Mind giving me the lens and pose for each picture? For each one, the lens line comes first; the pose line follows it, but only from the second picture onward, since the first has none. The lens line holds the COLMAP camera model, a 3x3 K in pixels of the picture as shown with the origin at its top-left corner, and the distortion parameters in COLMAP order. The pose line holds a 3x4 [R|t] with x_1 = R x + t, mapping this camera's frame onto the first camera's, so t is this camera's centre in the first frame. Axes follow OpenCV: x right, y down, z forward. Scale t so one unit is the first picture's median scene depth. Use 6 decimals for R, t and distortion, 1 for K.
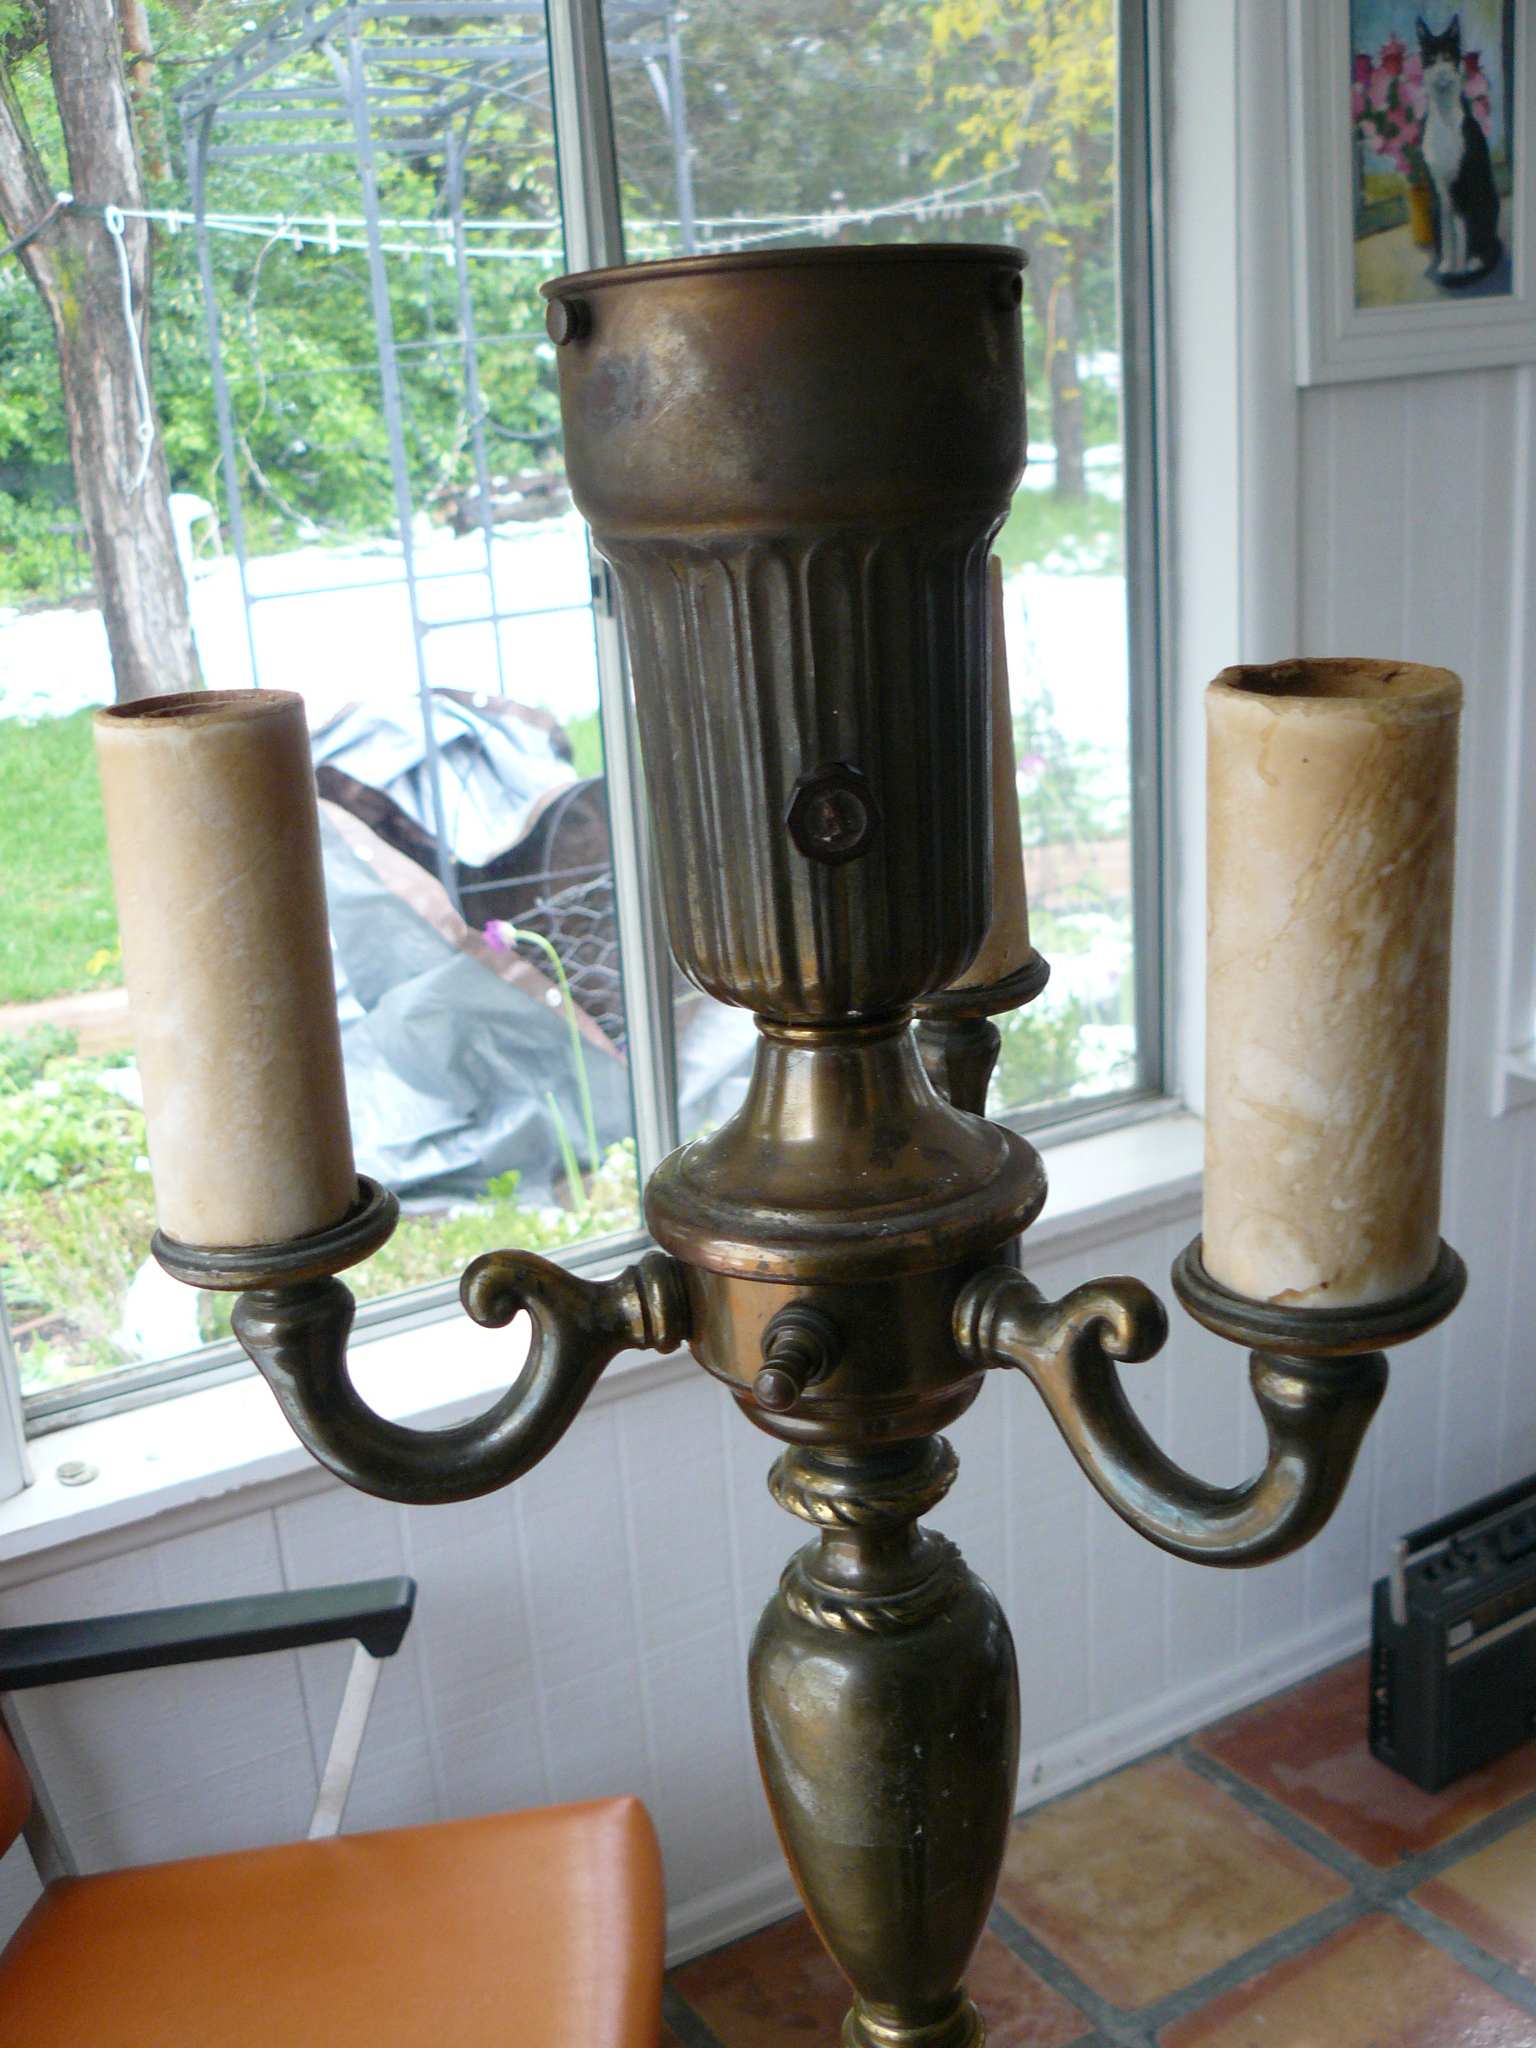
lens RADIAL K [[2639.3, 0, 768.0], [0, 2639.3, 1024.0], [0, 0, 1]] dist [-0.144567, 0.439078]
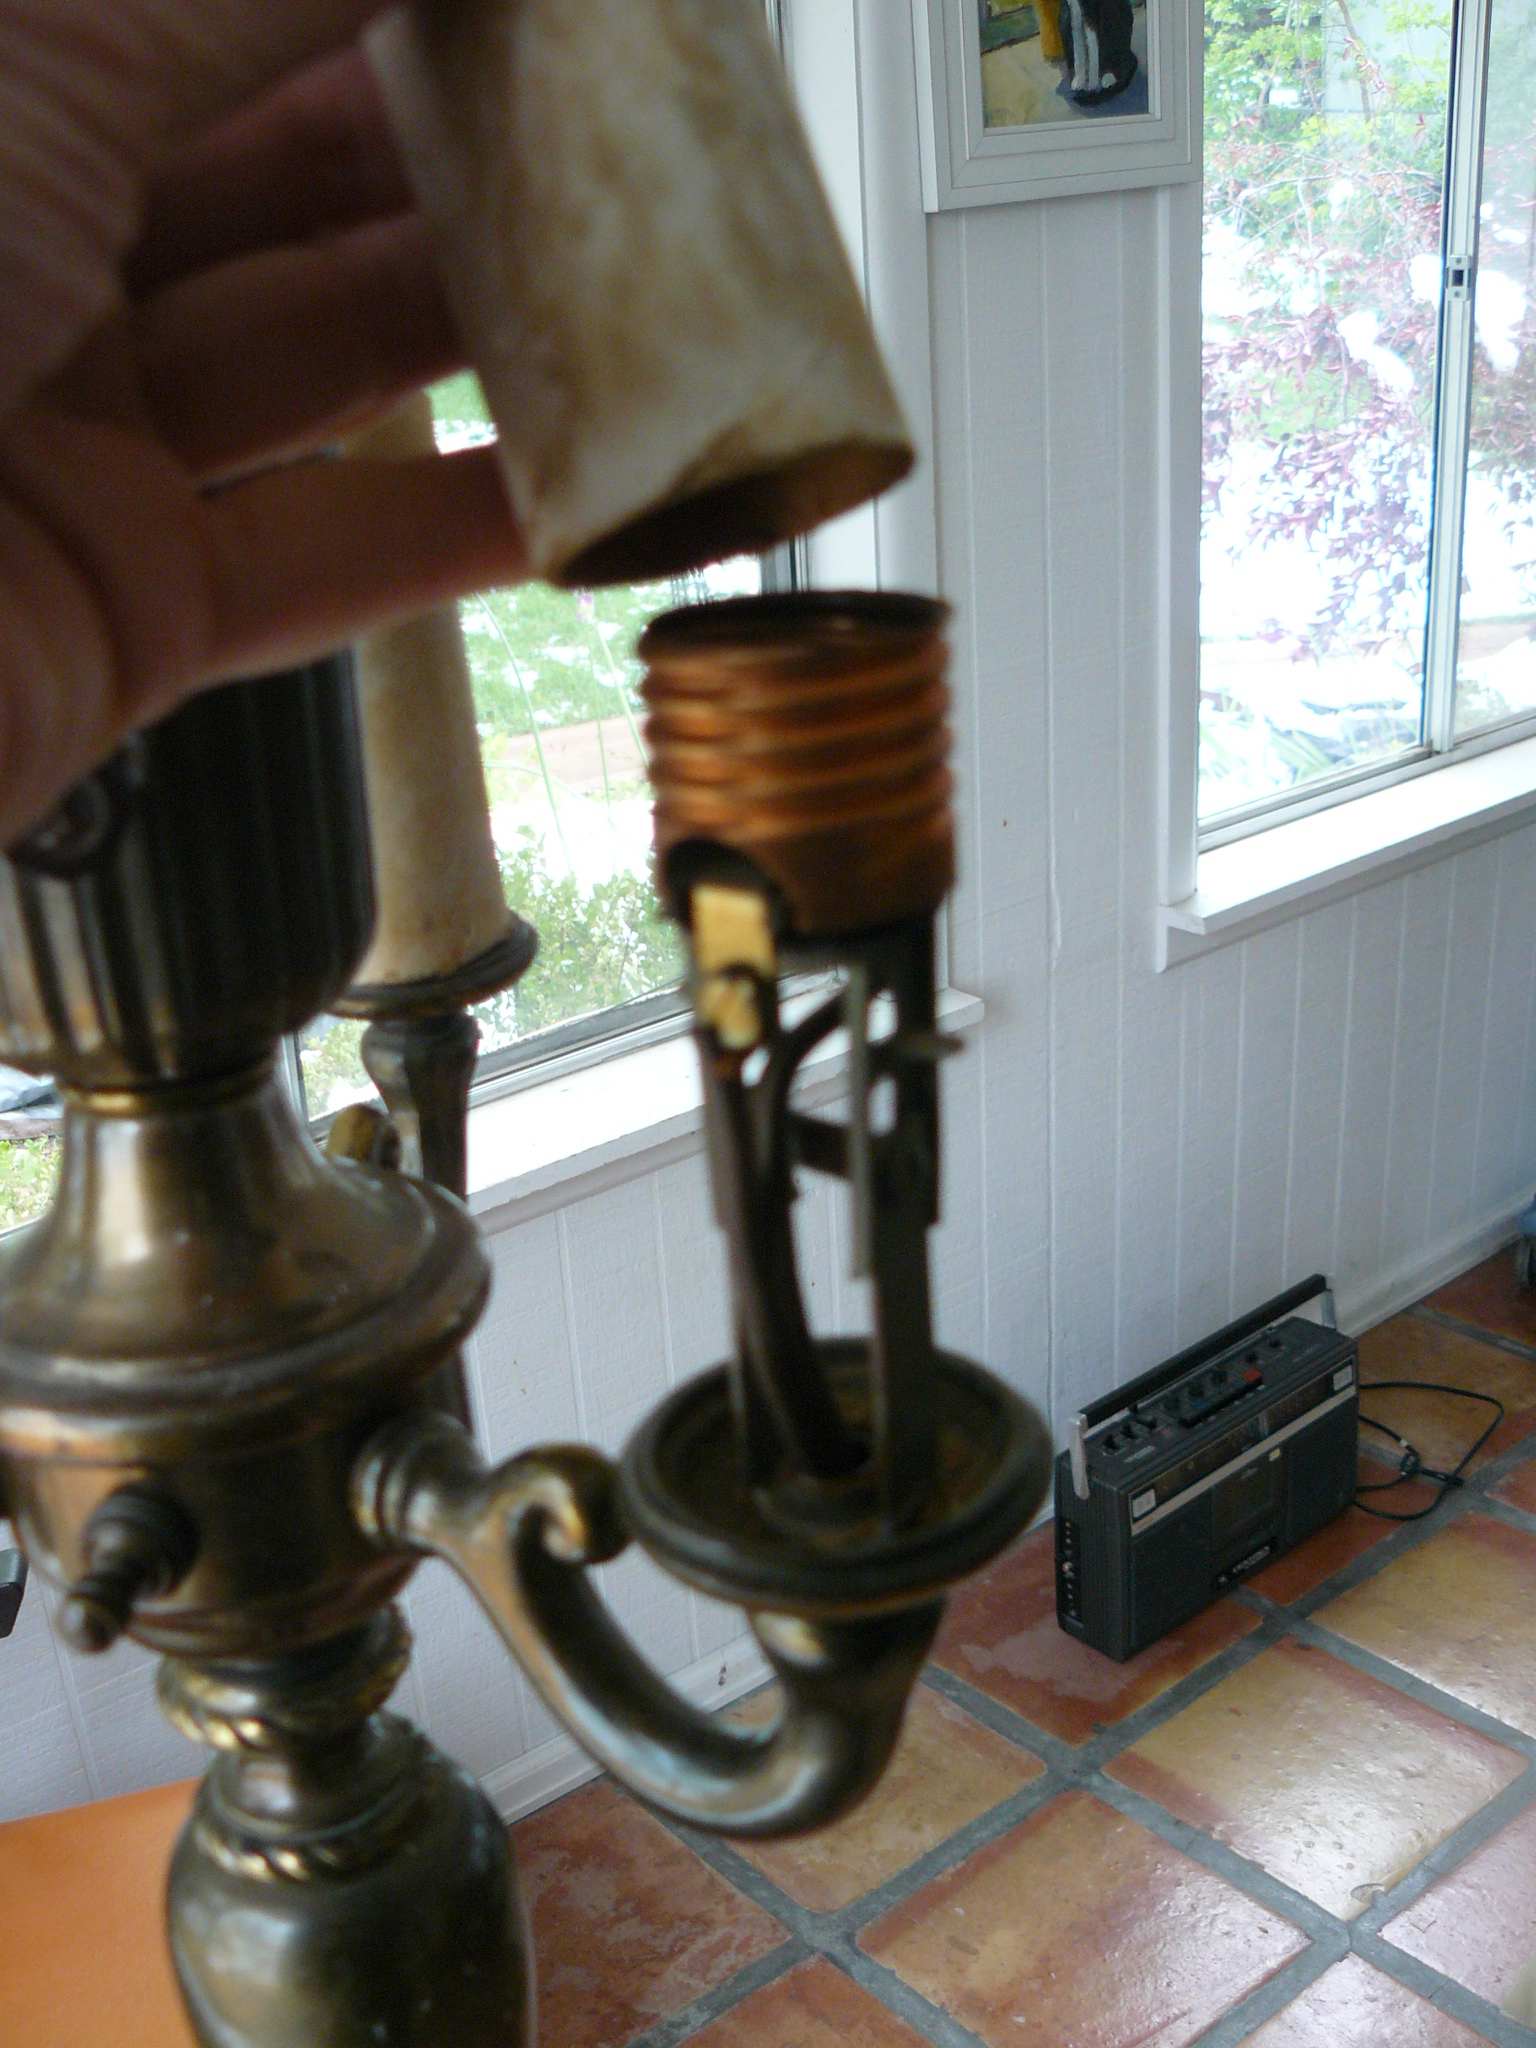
lens RADIAL K [[2037.0, 0, 768.0], [0, 2037.0, 1024.0], [0, 0, 1]] dist [-0.004732, 0.010381]
pose [[0.995926, -0.067098, 0.060236, 0.091696], [0.060512, 0.992609, 0.105195, -0.037250], [-0.066849, -0.101121, 0.992626, 0.269133]]
